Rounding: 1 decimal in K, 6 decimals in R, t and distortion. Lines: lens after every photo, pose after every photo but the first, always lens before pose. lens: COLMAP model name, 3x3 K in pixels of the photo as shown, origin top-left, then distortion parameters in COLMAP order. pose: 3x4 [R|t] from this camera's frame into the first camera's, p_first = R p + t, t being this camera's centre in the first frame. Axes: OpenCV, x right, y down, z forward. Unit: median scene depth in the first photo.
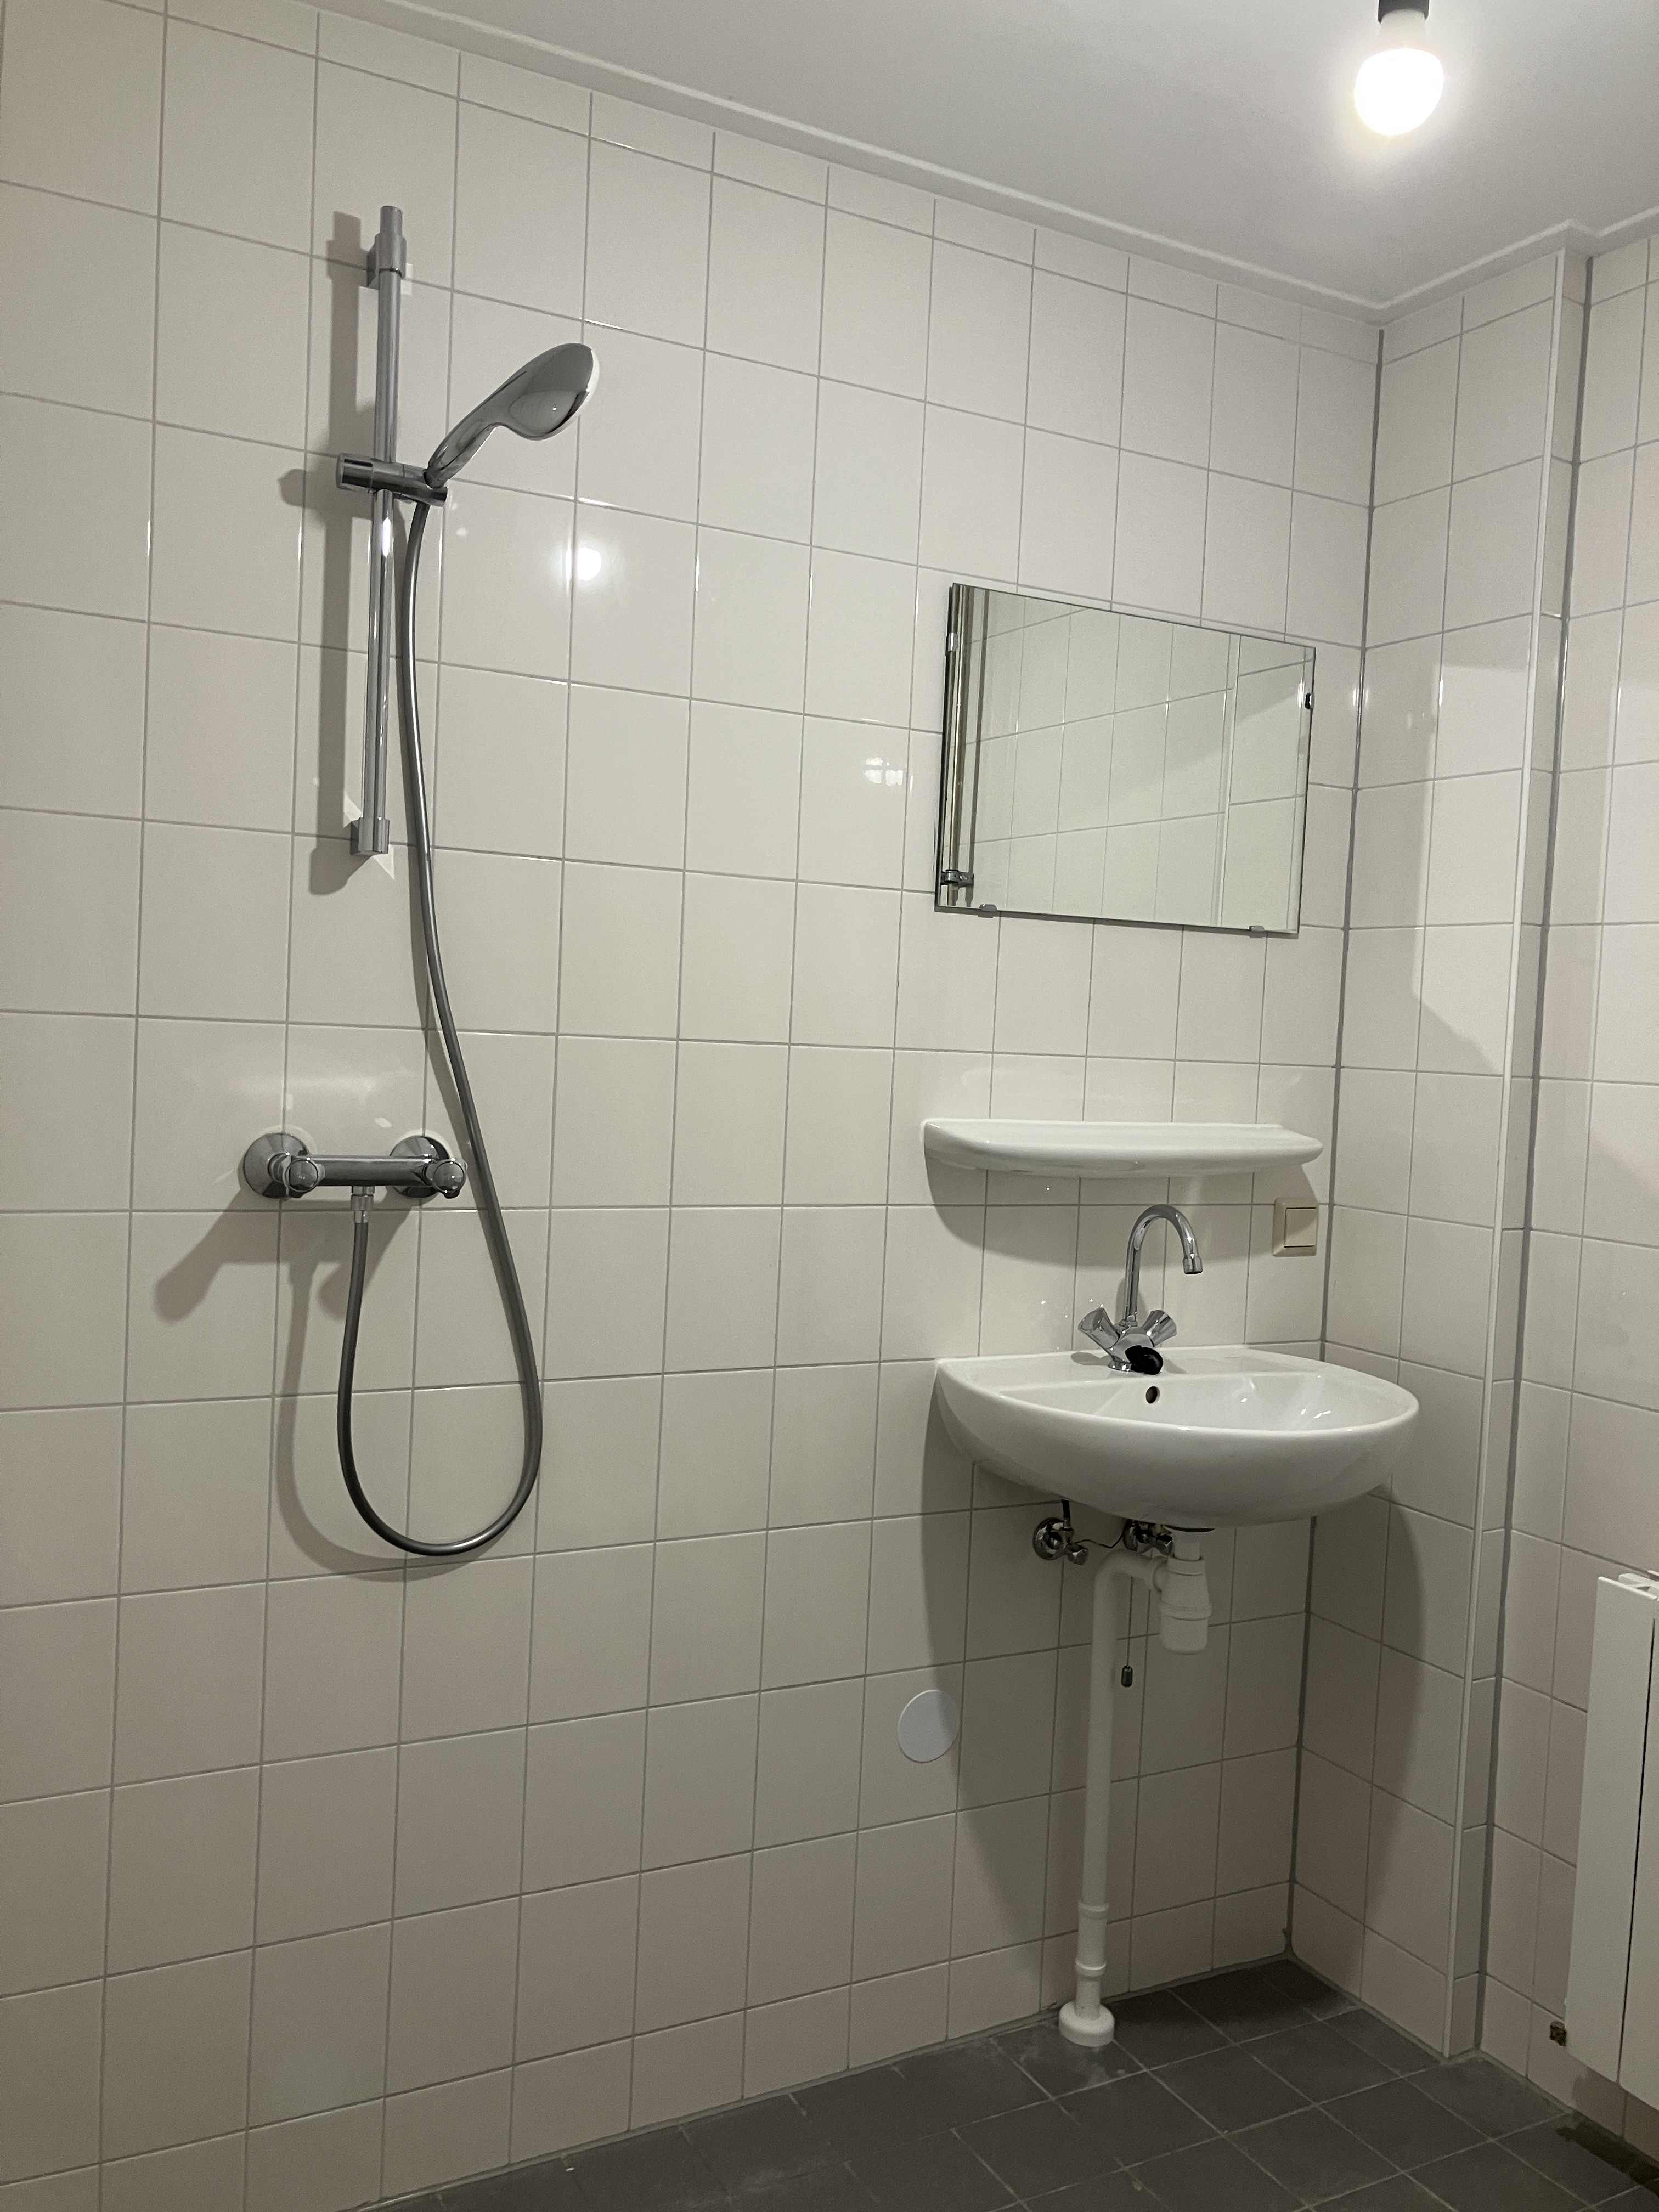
lens RADIAL K [[1817.0, 0, 829.5], [0, 1817.0, 1106.0], [0, 0, 1]] dist [0.005674, 0.008766]
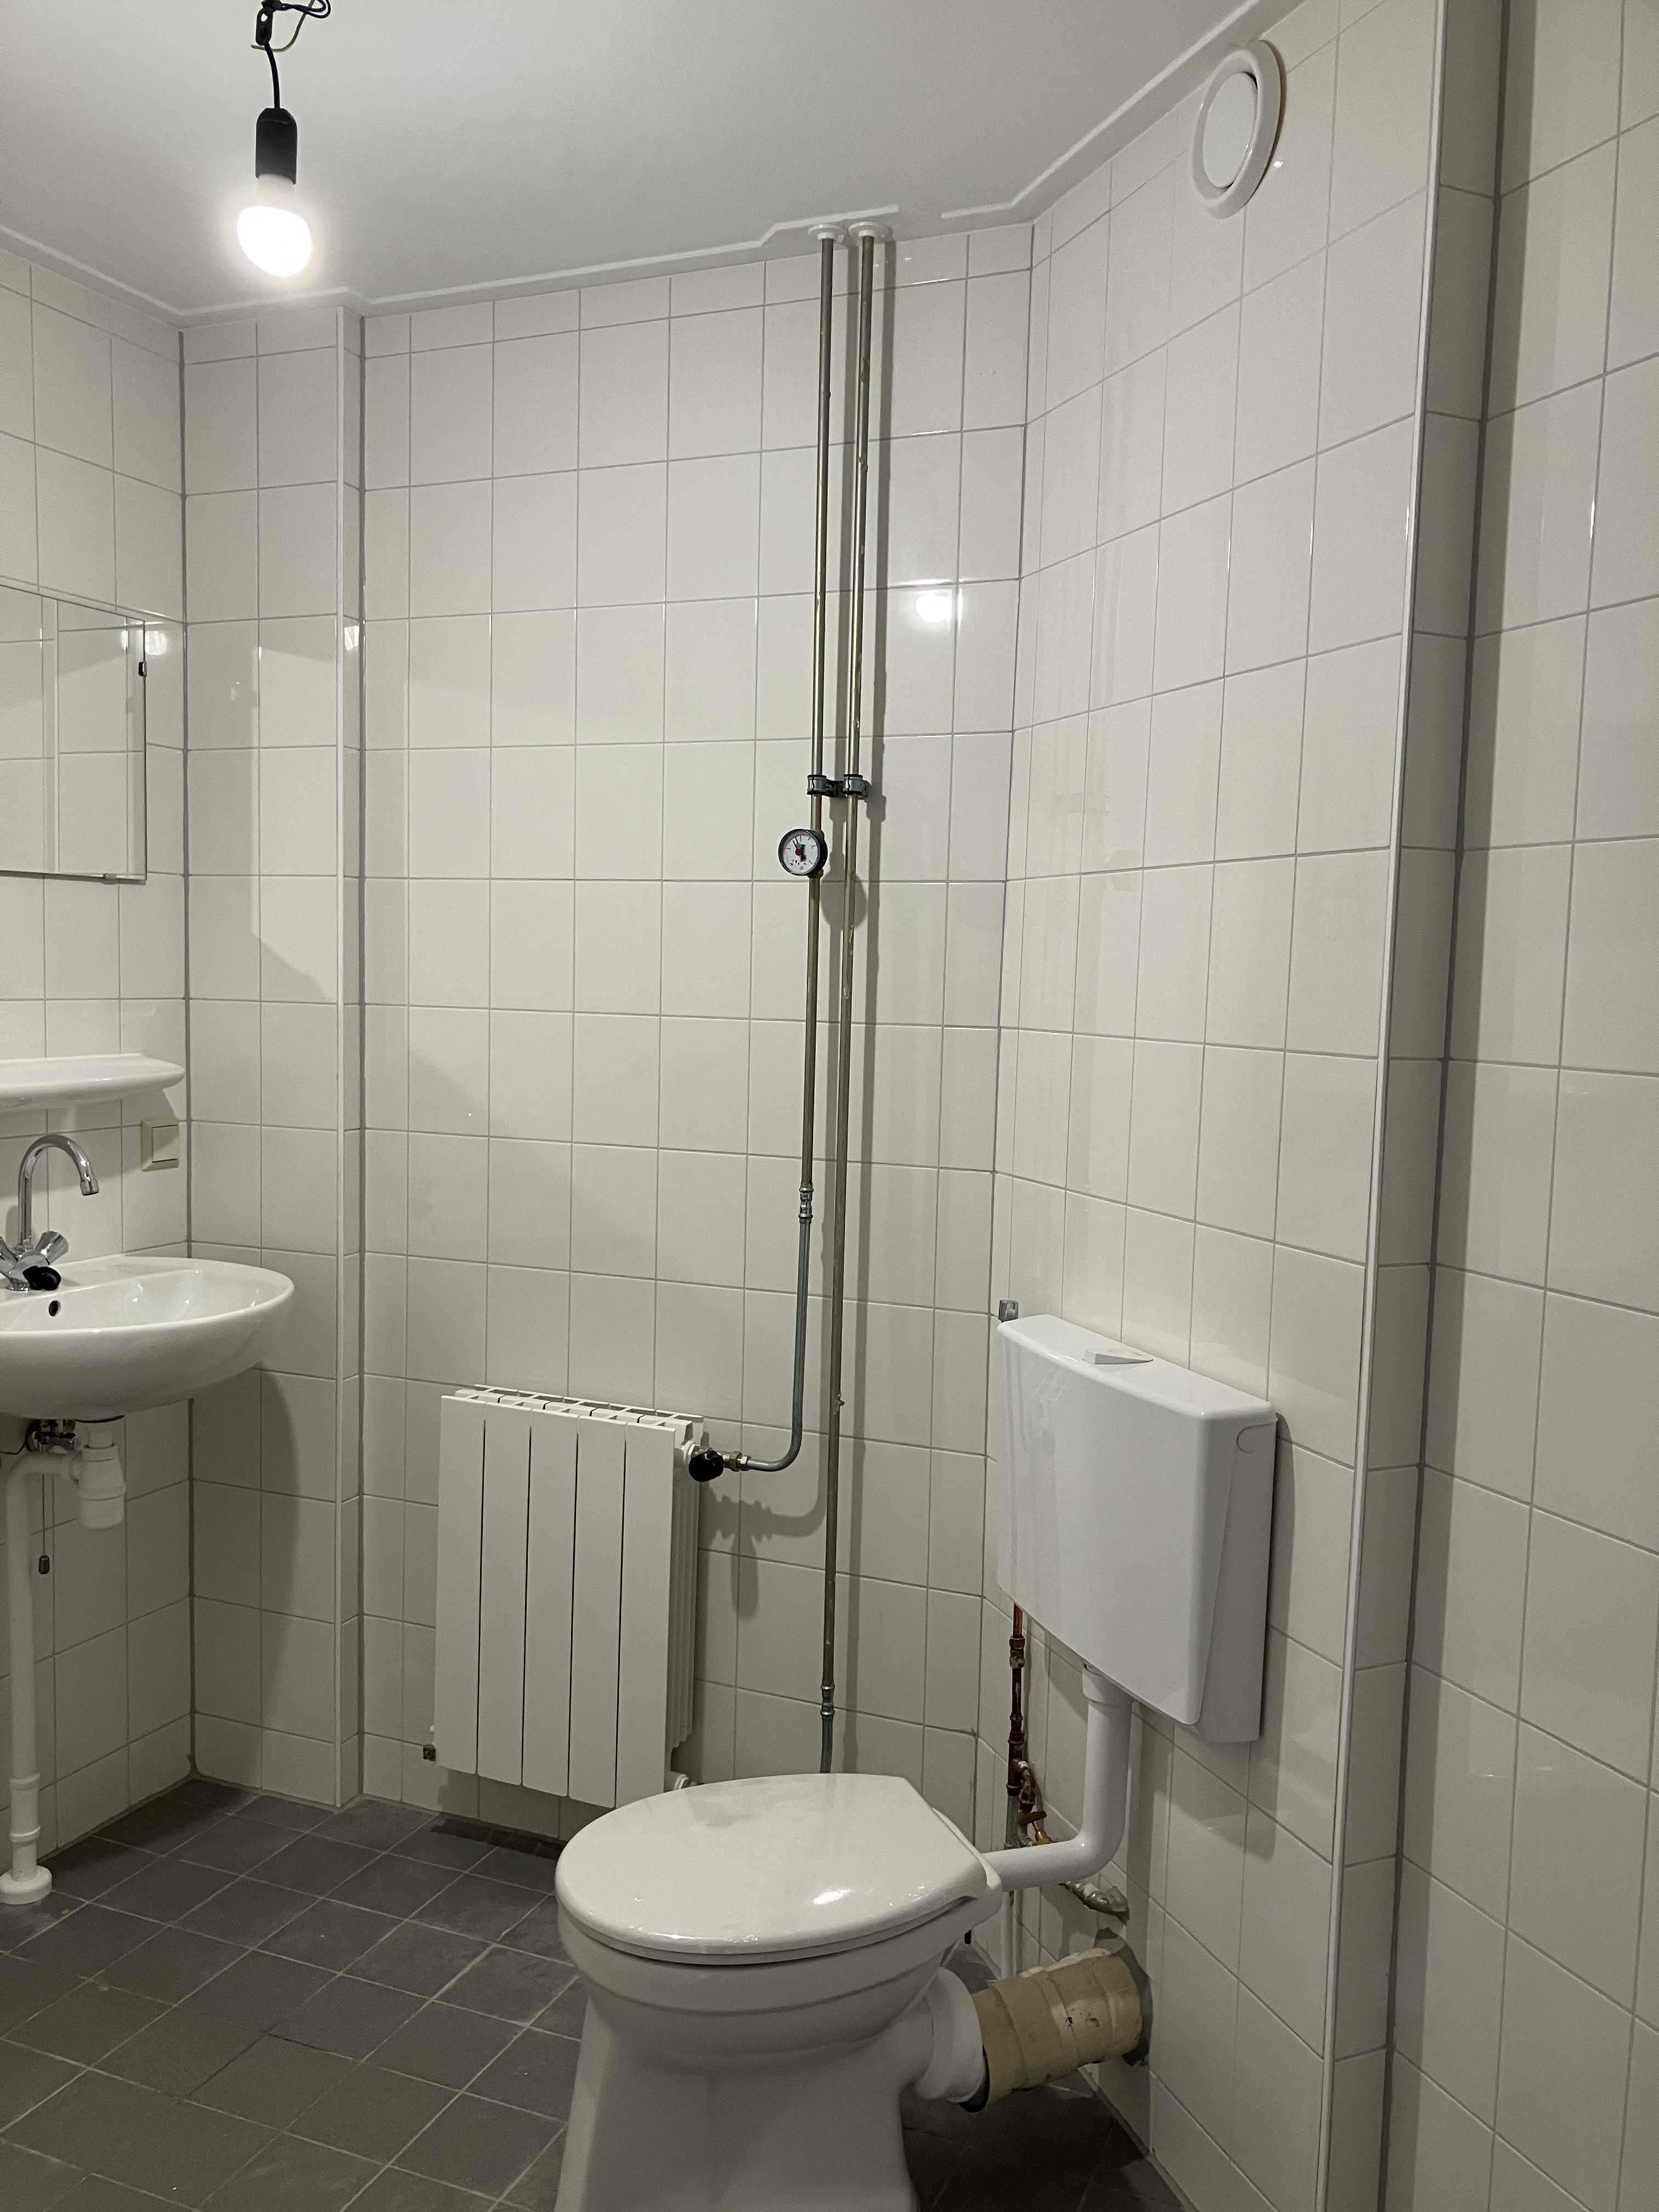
lens RADIAL K [[1797.6, 0, 829.5], [0, 1797.6, 1106.0], [0, 0, 1]] dist [0.001737, 0.000247]
pose [[0.776678, -0.074434, 0.625485, -0.123715], [0.038268, 0.996735, 0.071096, -0.020949], [-0.628735, -0.031282, 0.776990, -0.128830]]
